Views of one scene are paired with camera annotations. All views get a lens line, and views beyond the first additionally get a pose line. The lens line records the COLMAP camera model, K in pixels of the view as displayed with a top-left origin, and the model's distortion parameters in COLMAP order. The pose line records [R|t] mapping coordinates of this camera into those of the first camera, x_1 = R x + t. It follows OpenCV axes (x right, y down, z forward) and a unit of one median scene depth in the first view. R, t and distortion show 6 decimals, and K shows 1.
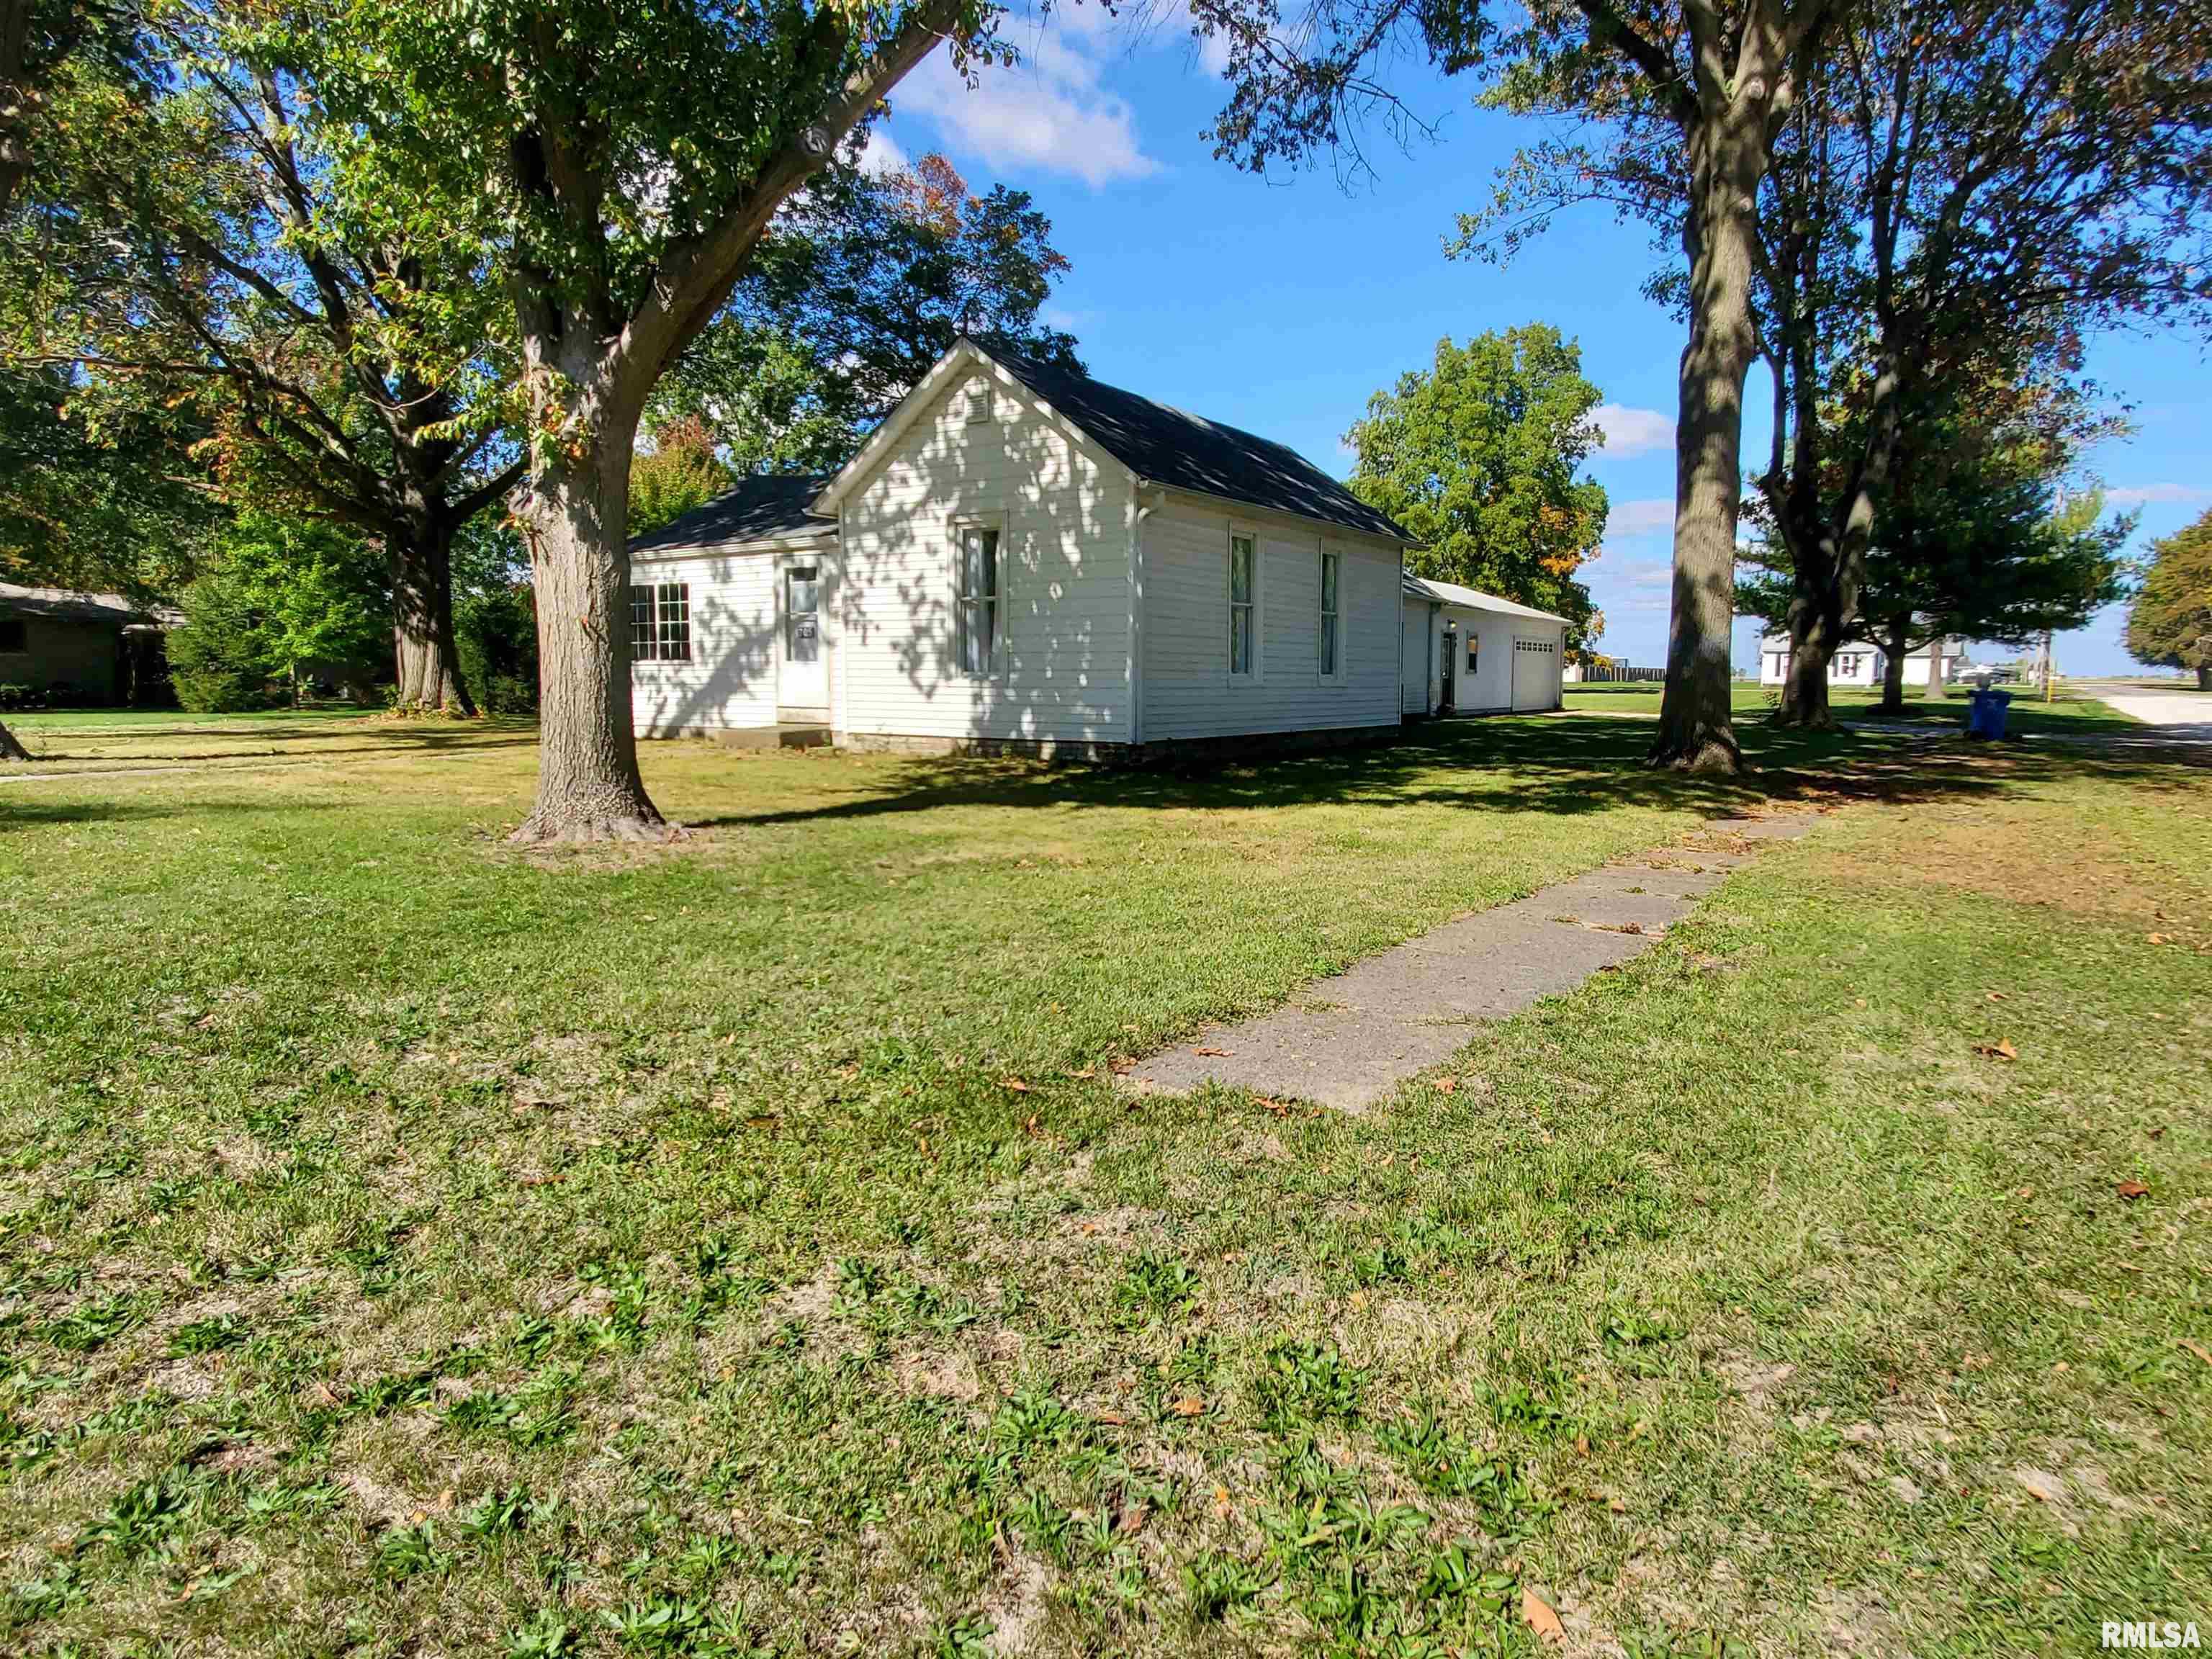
lens RADIAL K [[869.4, 0, 1219.4], [0, 869.4, 827.4], [0, 0, 1]] dist [0.008623, -0.000217]
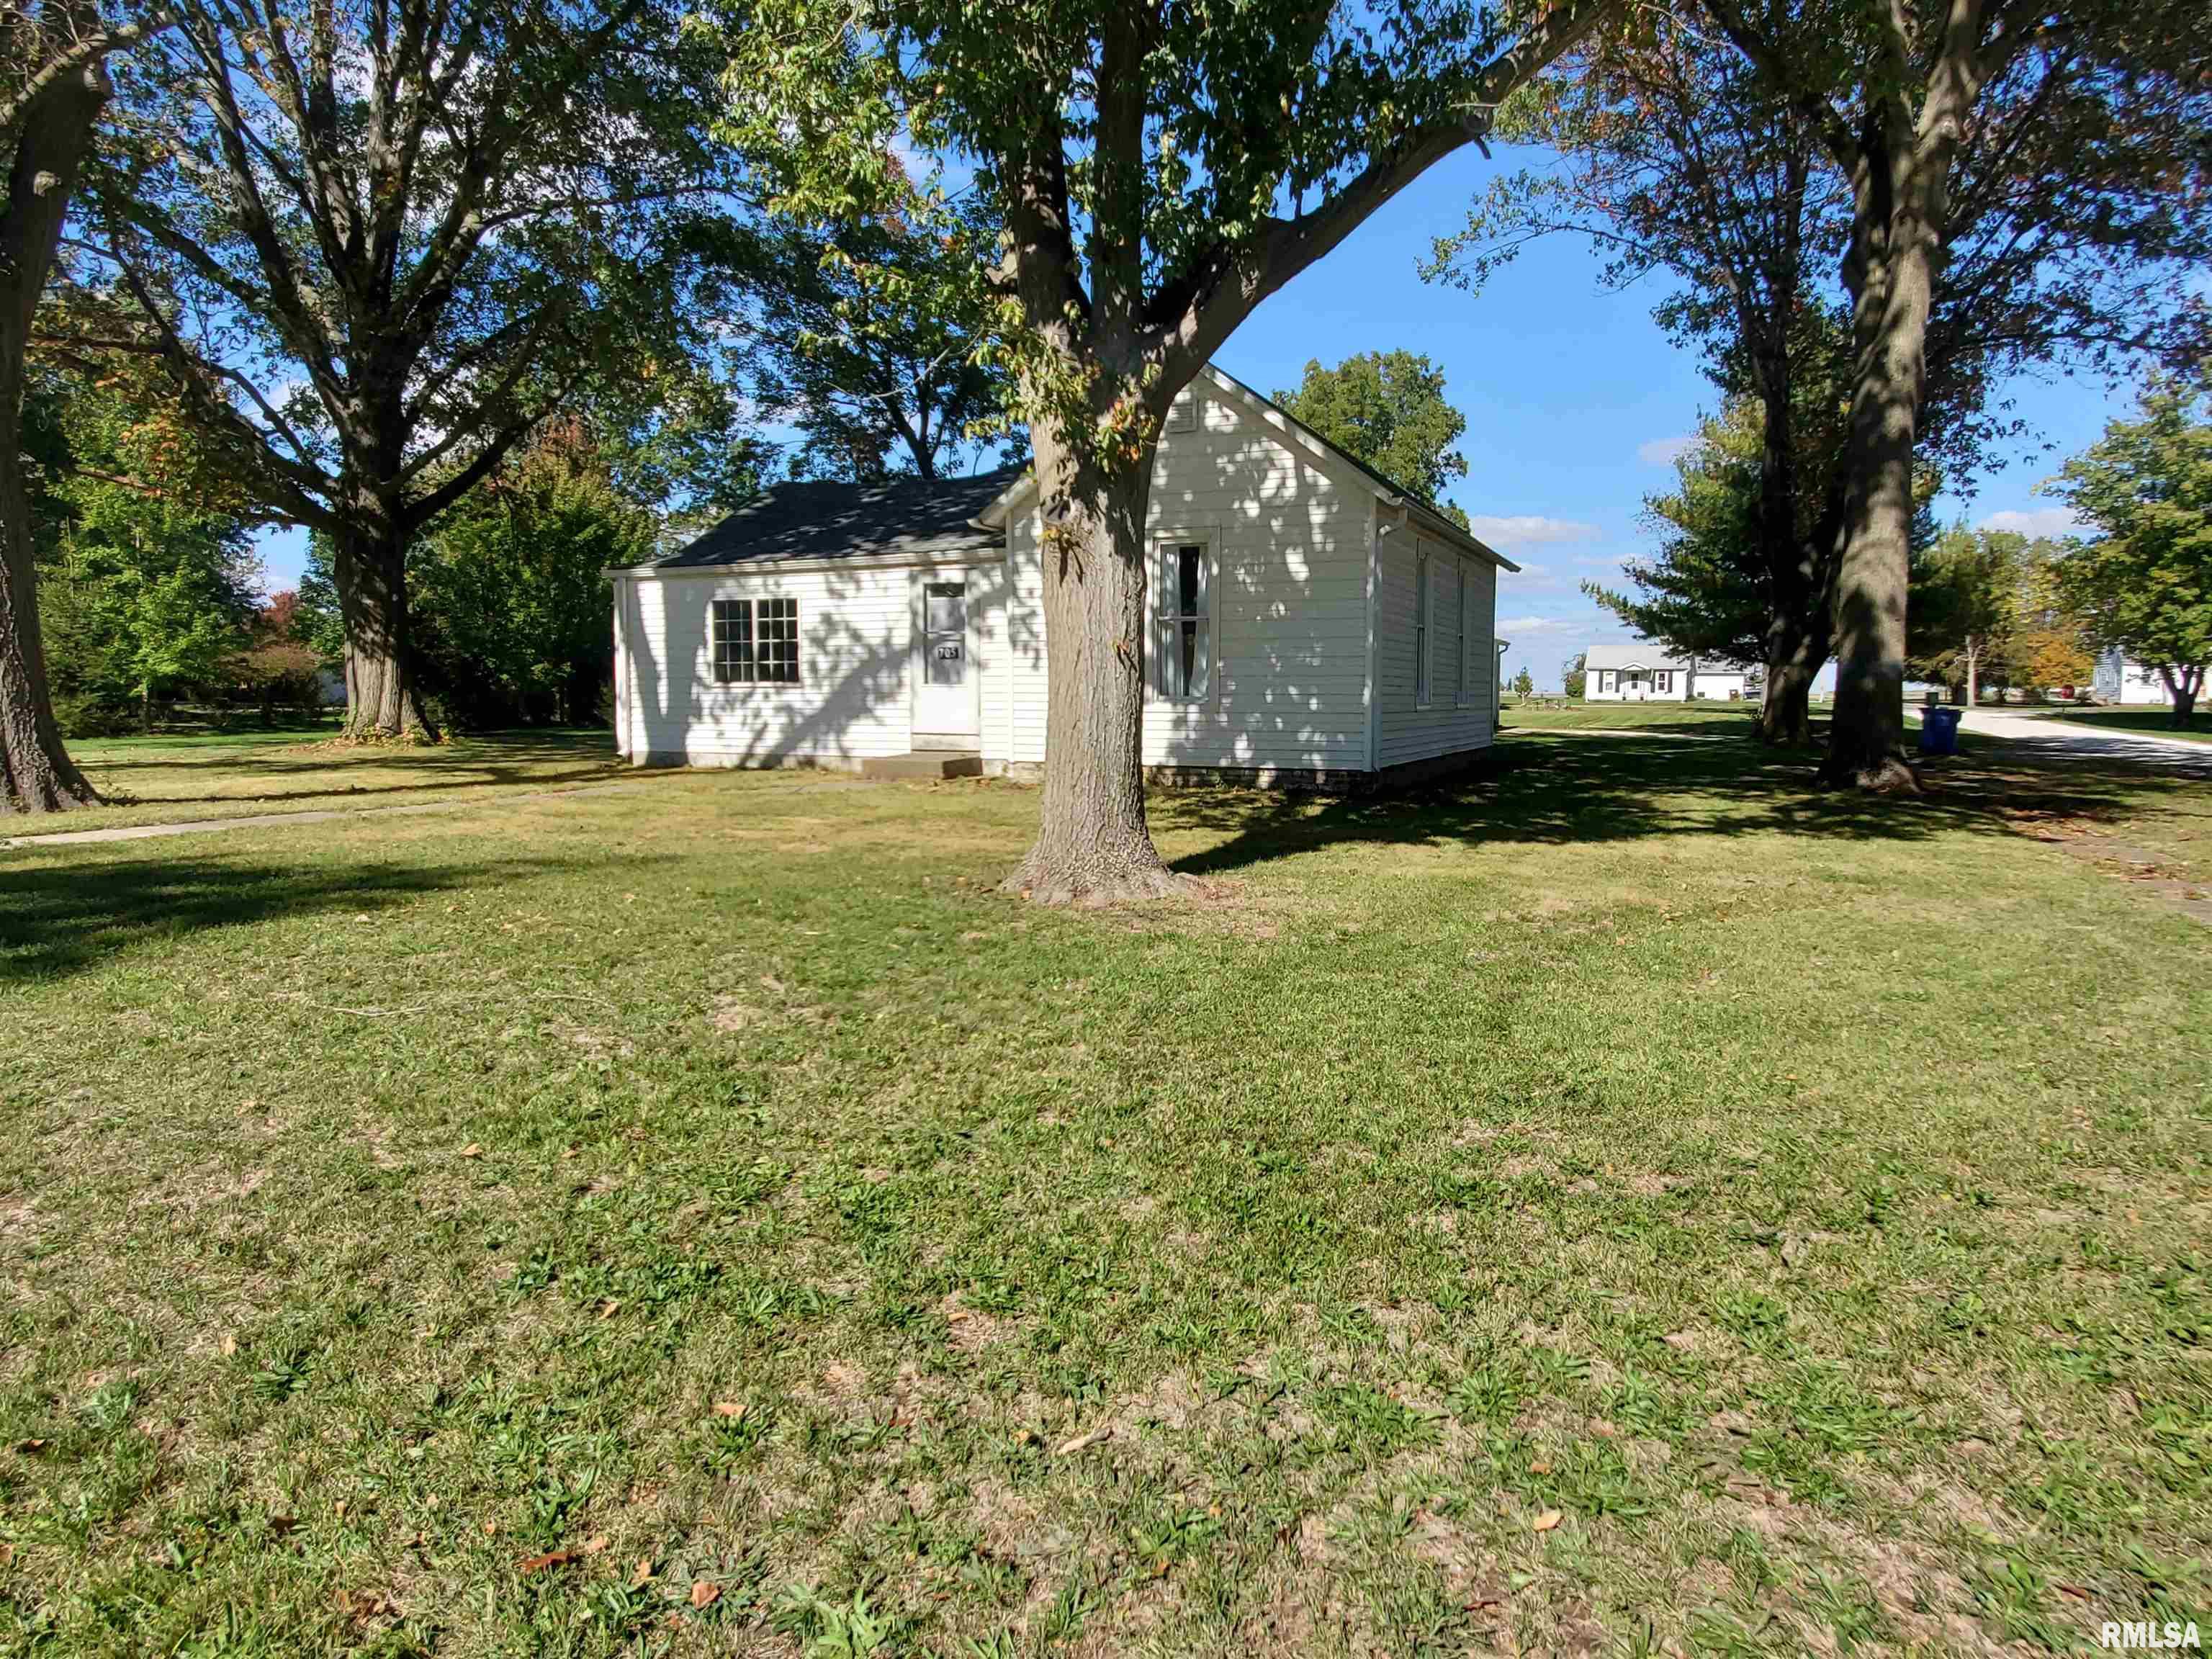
lens RADIAL K [[869.4, 0, 1104.2], [0, 869.4, 834.8], [0, 0, 1]] dist [0.008623, -0.000217]
pose [[0.995286, -0.016727, 0.095532, -0.391592], [0.017577, 0.999813, -0.008068, -0.019361], [-0.095379, 0.009710, 0.995394, 0.064261]]
